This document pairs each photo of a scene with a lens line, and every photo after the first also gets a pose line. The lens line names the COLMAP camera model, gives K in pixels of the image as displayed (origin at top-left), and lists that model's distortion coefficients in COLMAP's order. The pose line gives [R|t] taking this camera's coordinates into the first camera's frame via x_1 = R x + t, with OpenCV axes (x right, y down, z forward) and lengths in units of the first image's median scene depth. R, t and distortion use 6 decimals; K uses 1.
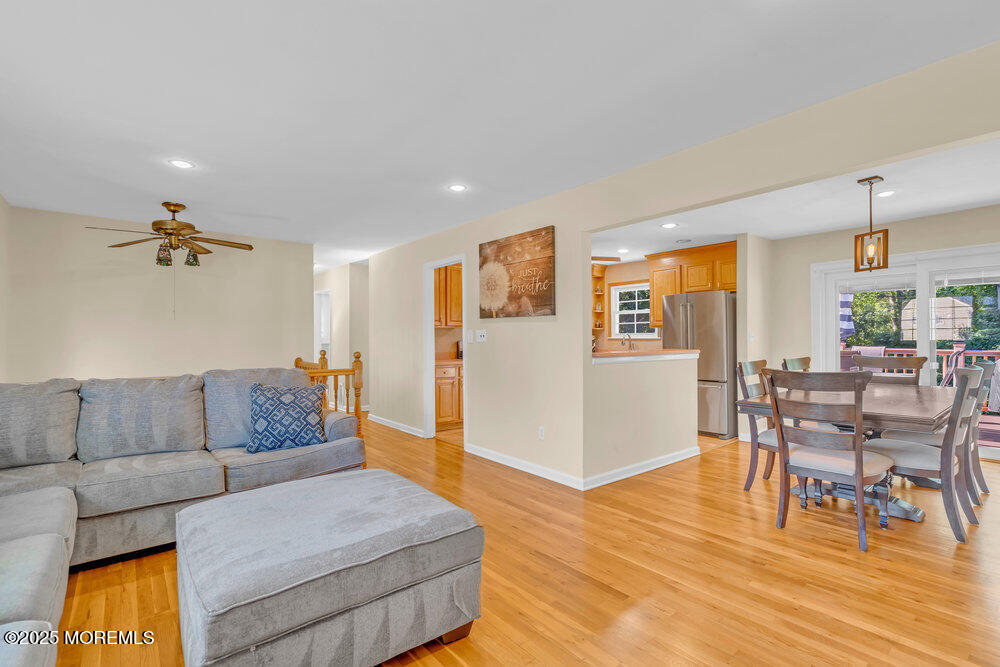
lens RADIAL K [[459.8, 0, 500.0], [0, 459.8, 333.5], [0, 0, 1]] dist [0.000903, 0.000570]
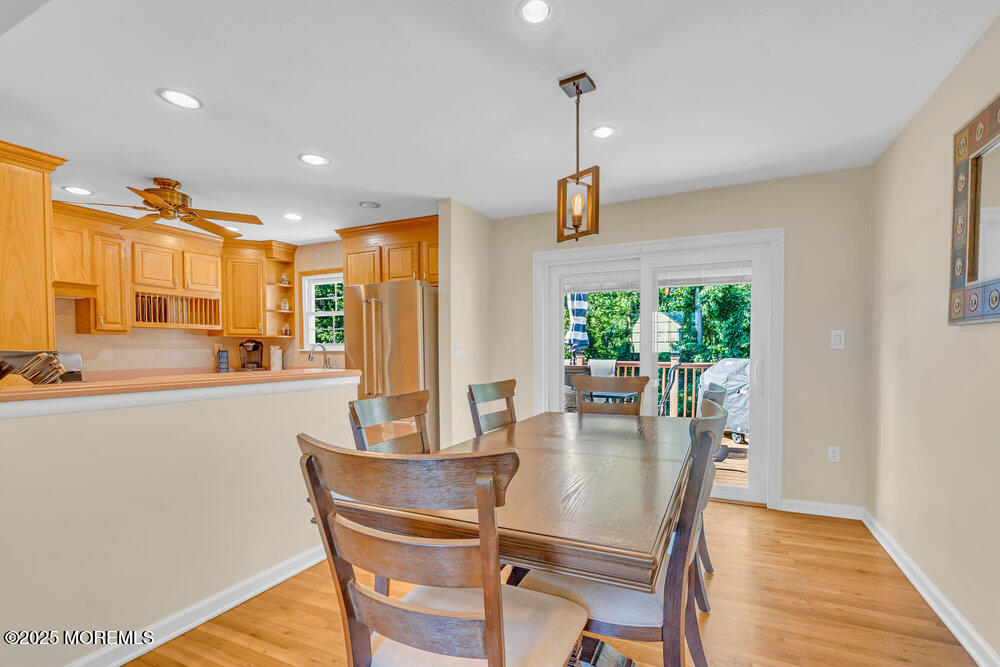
lens RADIAL K [[469.4, 0, 499.2], [0, 469.4, 358.2], [0, 0, 1]] dist [0.003576, 0.000486]
pose [[0.907175, -0.006677, 0.420700, 0.237167], [-0.005256, 0.999616, 0.027197, 0.001213], [-0.420720, -0.026884, 0.906792, 0.252043]]
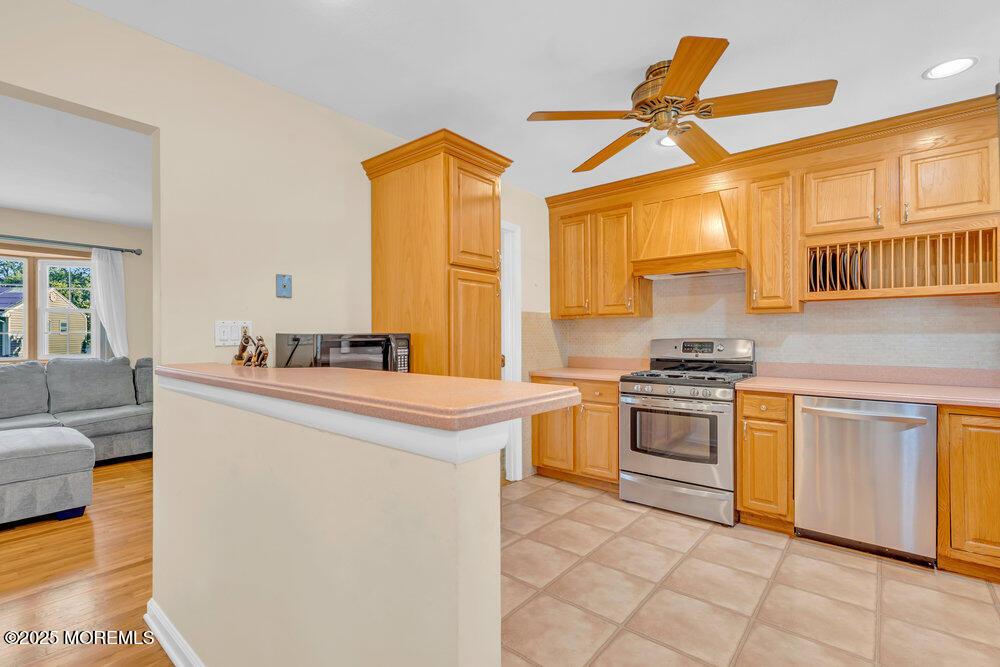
lens RADIAL K [[459.8, 0, 500.0], [0, 459.8, 333.5], [0, 0, 1]] dist [0.000903, 0.000570]
pose [[0.194894, -0.004065, -0.980816, 0.432780], [0.010257, 0.999945, -0.002107, 0.007649], [0.980771, -0.009649, 0.194925, 0.737755]]
